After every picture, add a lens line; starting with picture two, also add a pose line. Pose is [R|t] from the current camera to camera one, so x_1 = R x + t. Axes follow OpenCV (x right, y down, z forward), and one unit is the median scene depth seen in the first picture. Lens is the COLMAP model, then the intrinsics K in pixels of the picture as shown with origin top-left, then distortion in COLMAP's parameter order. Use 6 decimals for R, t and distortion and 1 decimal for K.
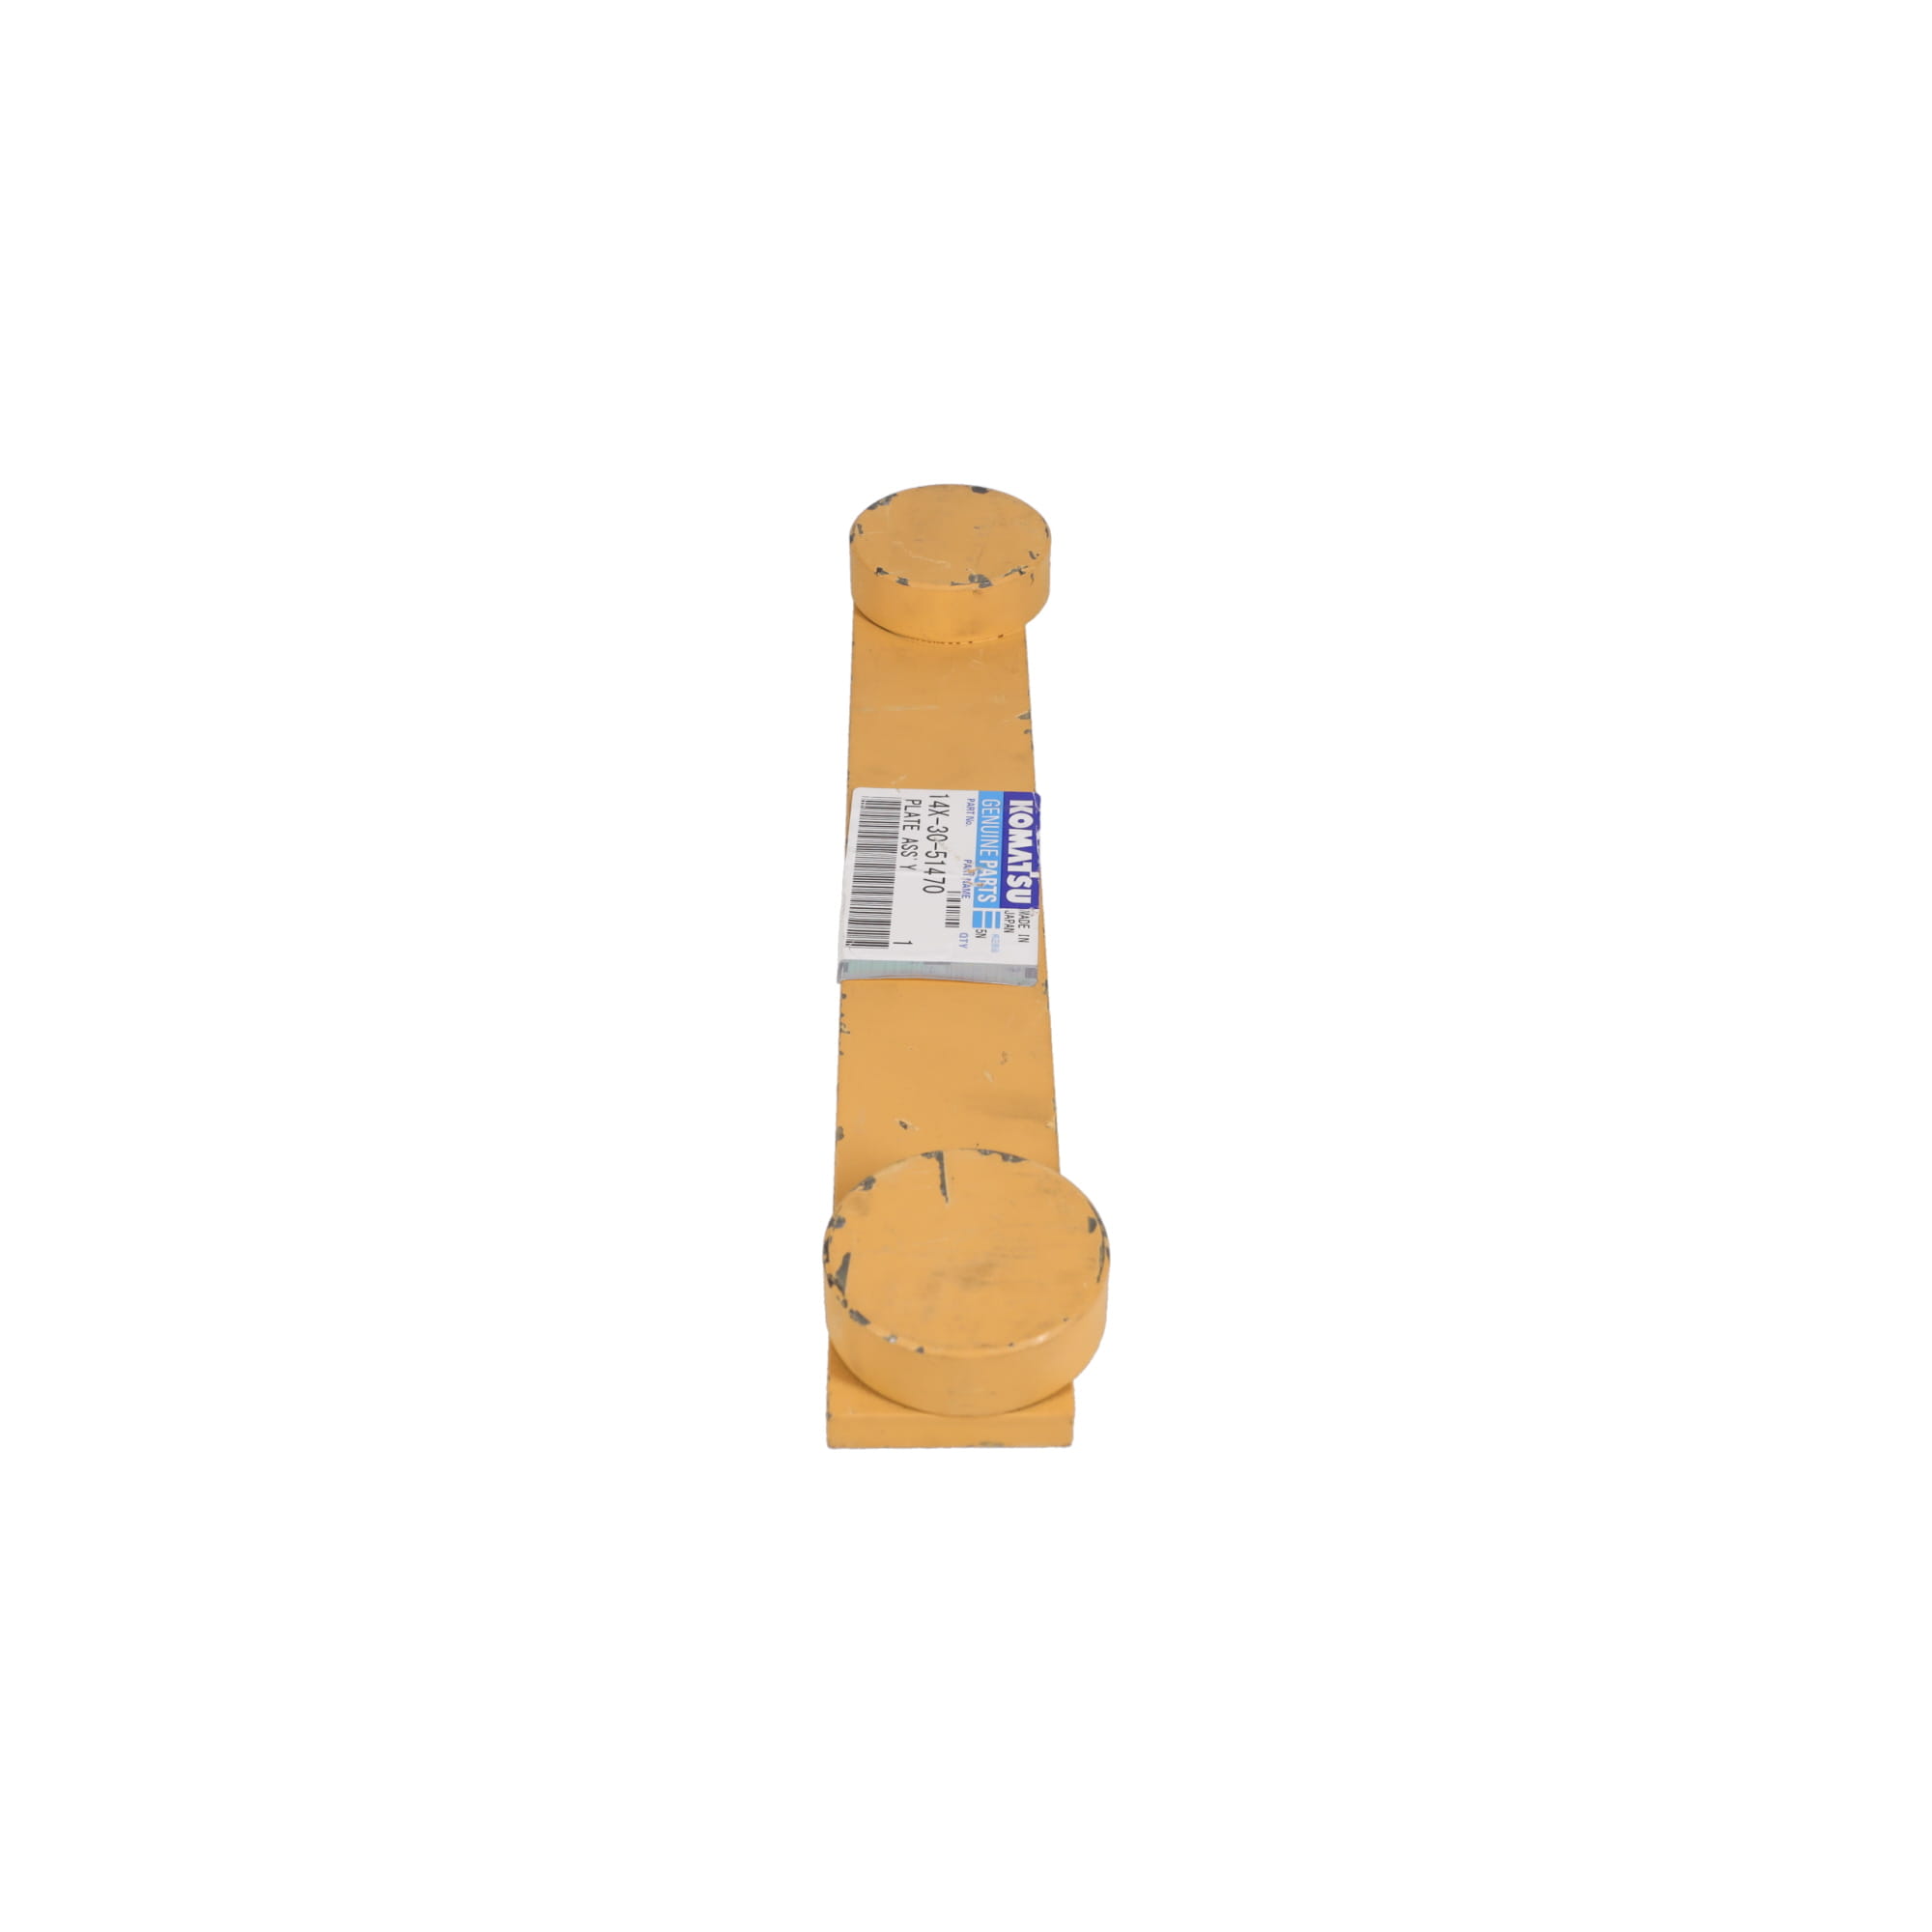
lens RADIAL K [[2398.6, 0, 964.5], [0, 2398.6, 976.7], [0, 0, 1]] dist [0.152031, 0.000000]
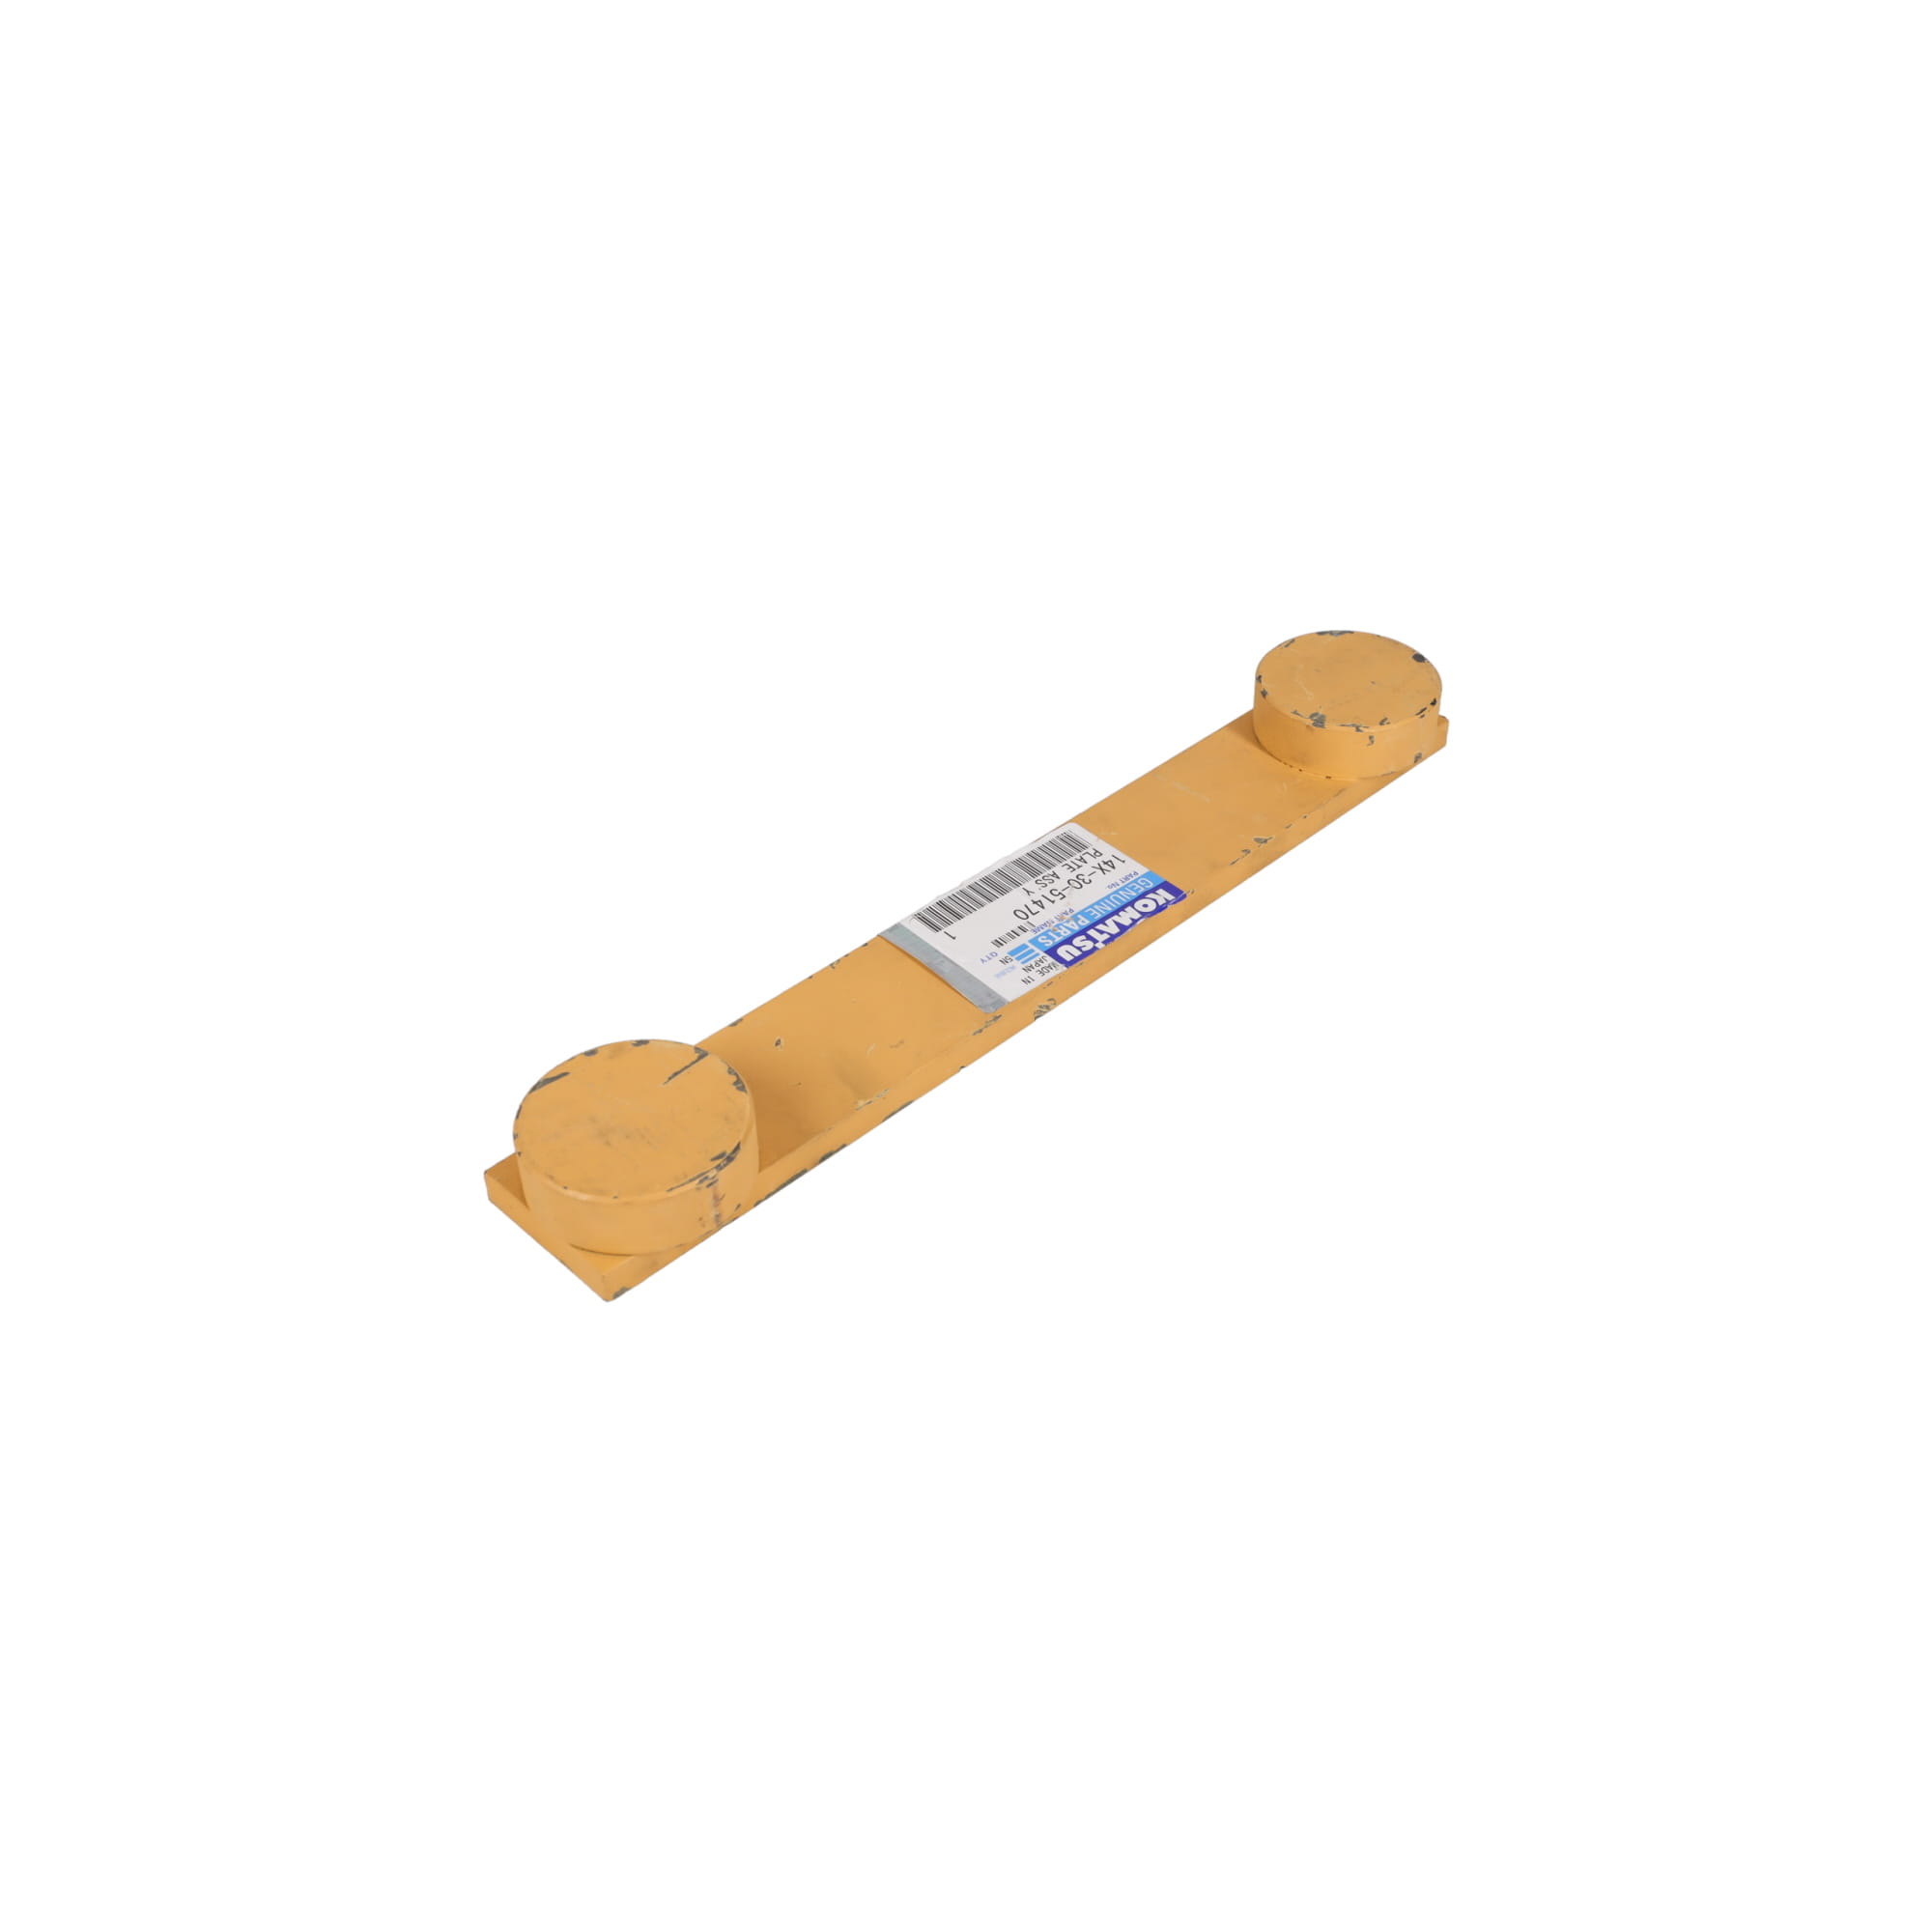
lens RADIAL K [[2071.8, 0, 981.2], [0, 2071.8, 963.5], [0, 0, 1]] dist [0.087516, 0.000000]
pose [[0.696514, 0.451445, -0.557733, 0.533623], [-0.457525, 0.878192, 0.139464, -0.144384], [0.552757, 0.158038, 0.818220, 0.179584]]
